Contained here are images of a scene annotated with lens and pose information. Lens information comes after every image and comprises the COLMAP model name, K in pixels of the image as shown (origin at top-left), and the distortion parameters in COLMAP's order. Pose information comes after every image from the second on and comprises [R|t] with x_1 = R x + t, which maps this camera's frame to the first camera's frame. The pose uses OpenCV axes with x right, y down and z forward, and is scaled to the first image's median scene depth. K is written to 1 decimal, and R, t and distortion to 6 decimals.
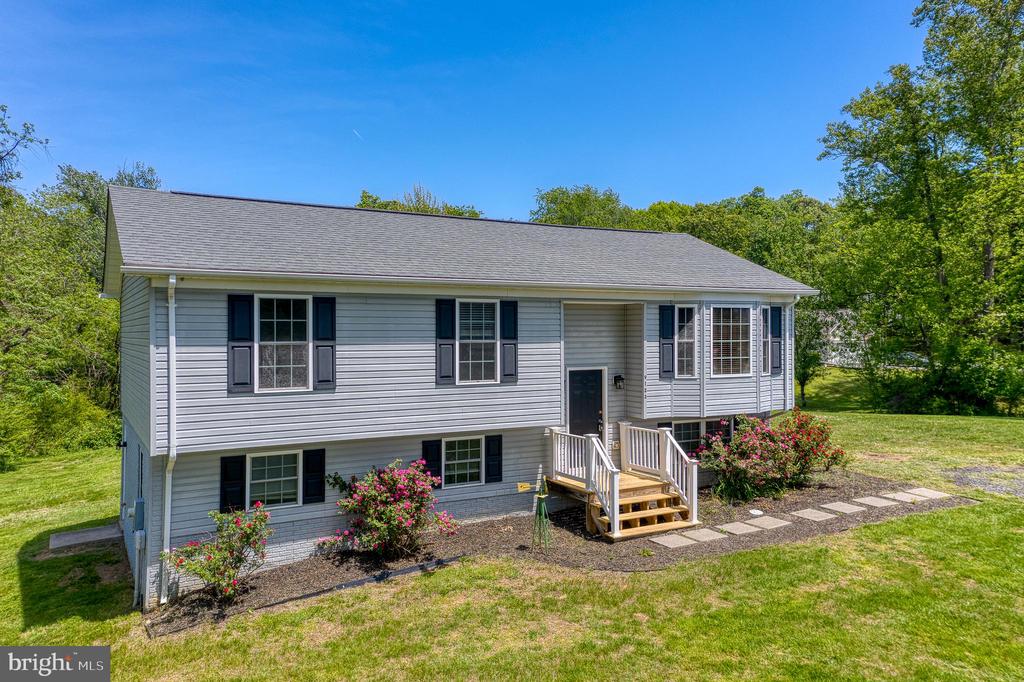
lens RADIAL K [[784.2, 0, 507.9], [0, 784.2, 328.9], [0, 0, 1]] dist [0.063003, 0.225118]
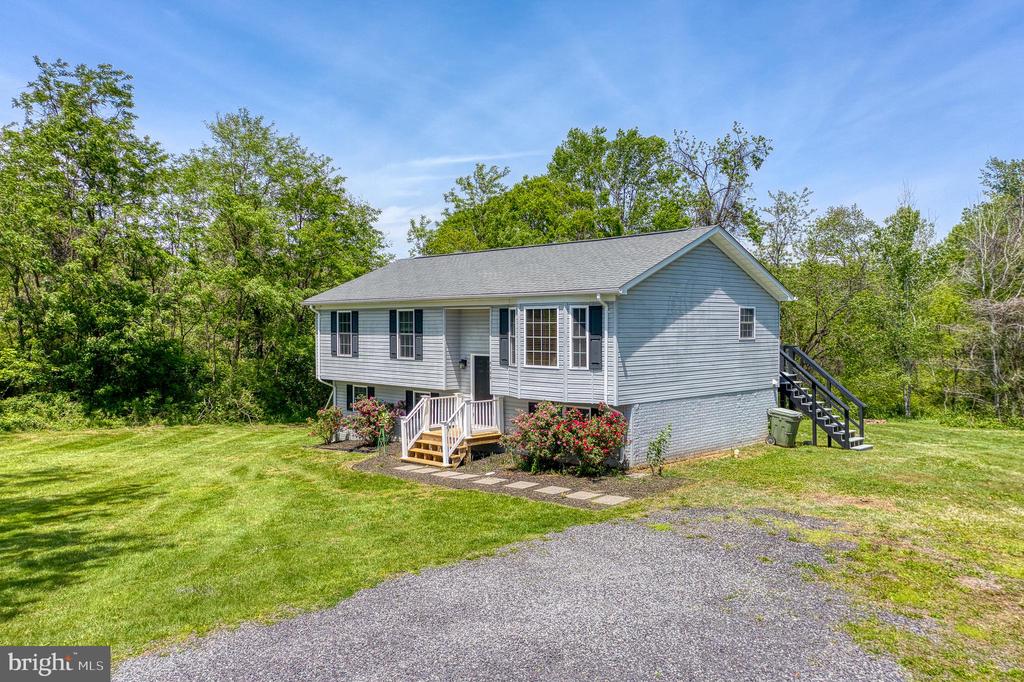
lens RADIAL K [[776.0, 0, 512.0], [0, 776.0, 341.0], [0, 0, 1]] dist [0.006027, 0.028424]
pose [[0.272038, 0.019301, -0.962093, 1.439762], [0.001079, 0.999792, 0.020363, -0.002783], [0.962286, -0.006578, 0.271961, 0.677624]]
